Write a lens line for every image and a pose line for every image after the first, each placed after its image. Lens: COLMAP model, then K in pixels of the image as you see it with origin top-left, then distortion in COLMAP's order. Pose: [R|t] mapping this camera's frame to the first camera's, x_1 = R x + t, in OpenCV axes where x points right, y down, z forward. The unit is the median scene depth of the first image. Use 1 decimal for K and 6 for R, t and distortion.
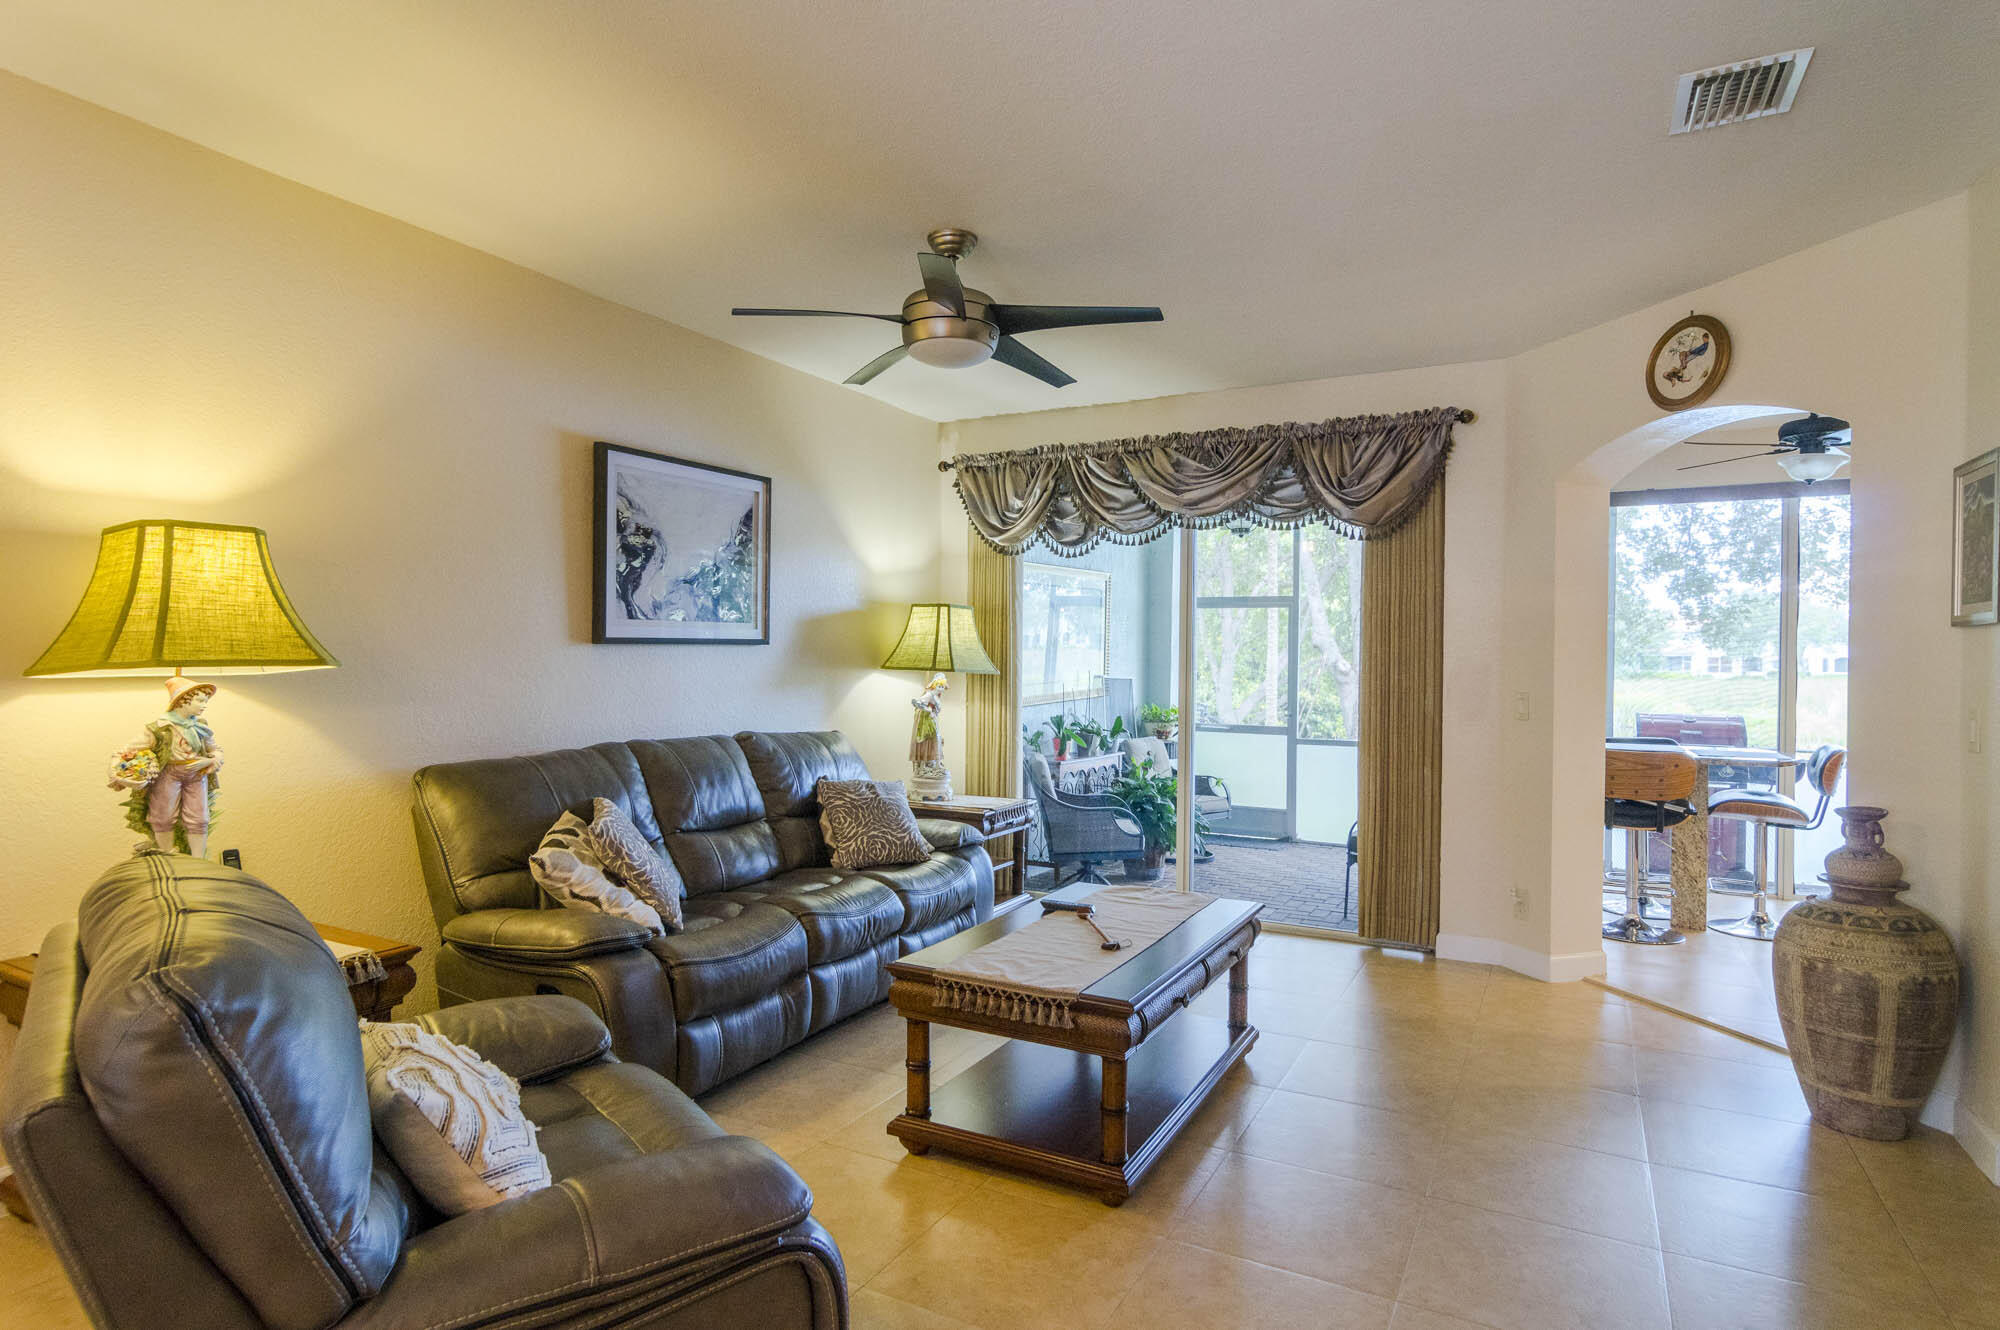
lens RADIAL K [[1075.8, 0, 991.6], [0, 1075.8, 660.1], [0, 0, 1]] dist [0.001895, 0.000996]
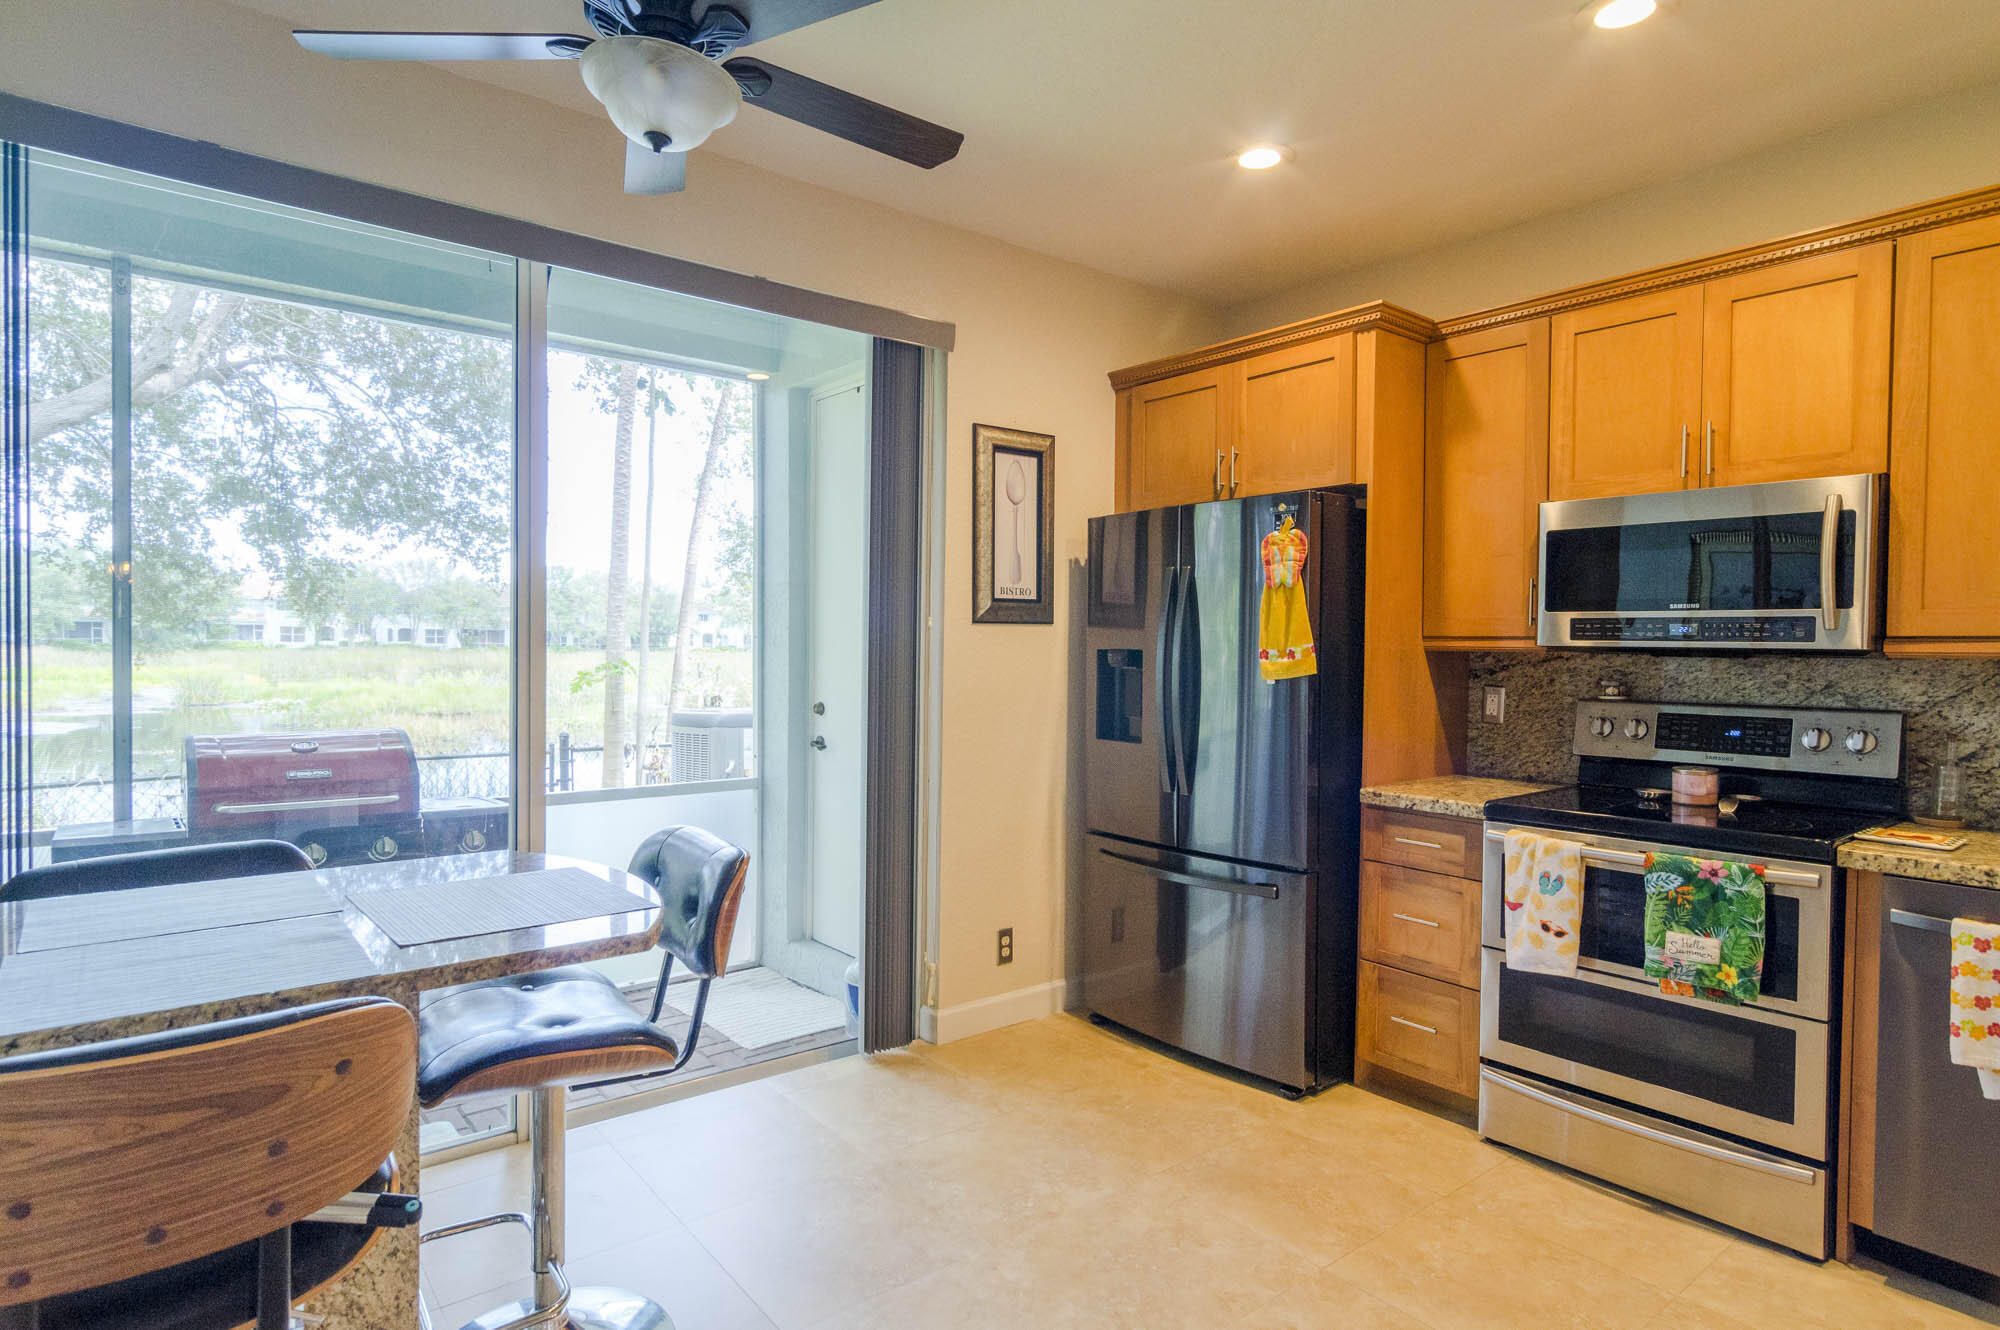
lens RADIAL K [[1075.8, 0, 993.0], [0, 1075.8, 670.5], [0, 0, 1]] dist [0.001895, 0.000996]
pose [[0.387780, -0.024935, 0.921415, 0.411078], [-0.010155, 0.999458, 0.031321, 0.003823], [-0.921696, -0.021503, 0.387316, 0.674860]]
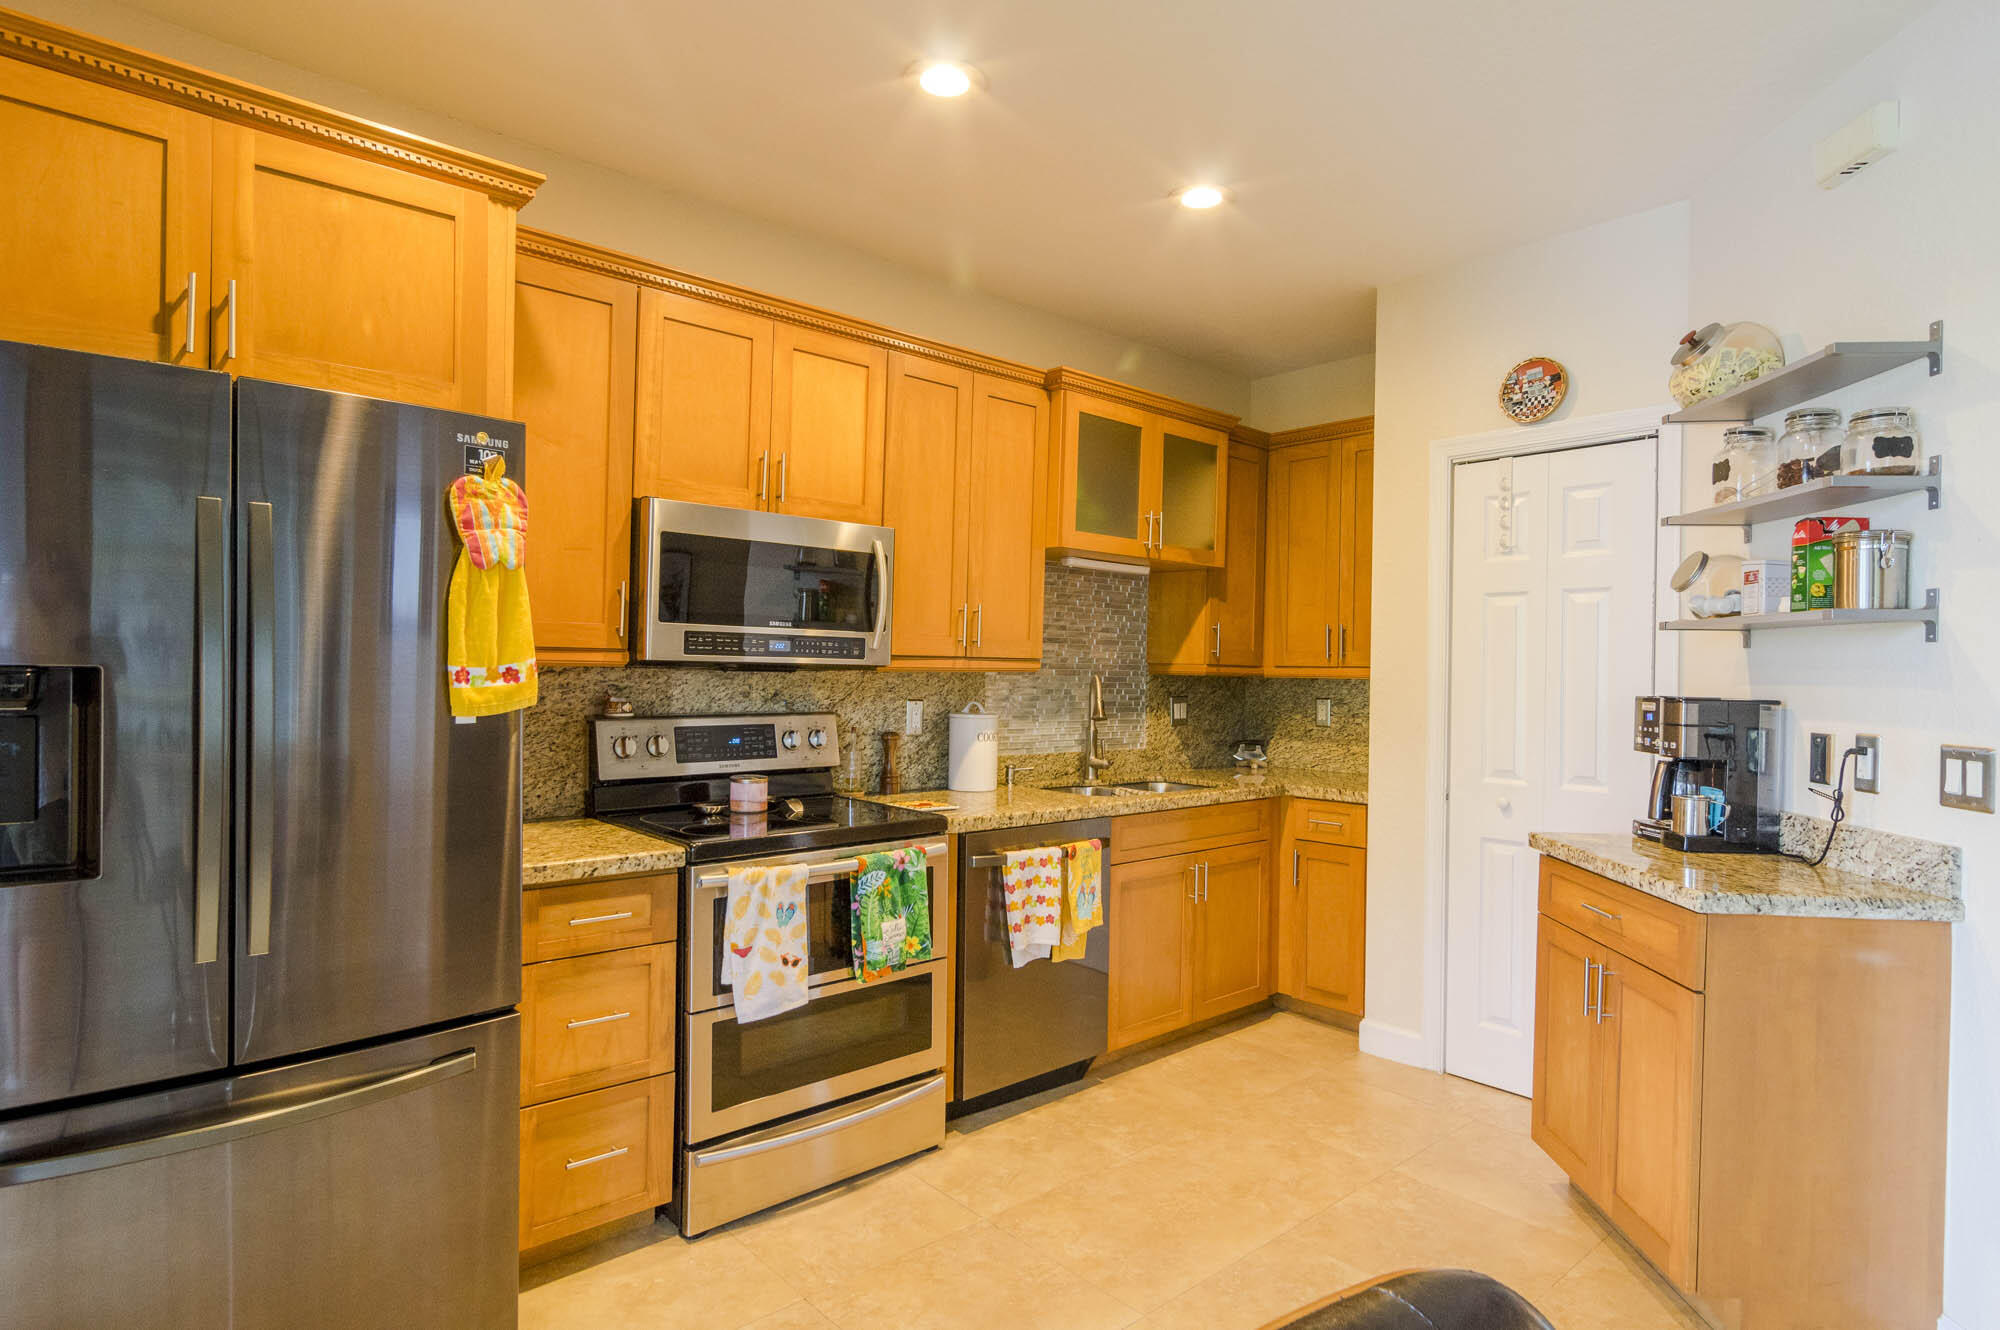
lens RADIAL K [[1075.8, 0, 1003.1], [0, 1075.8, 673.2], [0, 0, 1]] dist [0.001895, 0.000996]
pose [[-0.942853, -0.024098, 0.332336, 0.774529], [-0.023372, 0.999708, 0.006185, 0.004961], [-0.332388, -0.001936, -0.943141, 1.101439]]
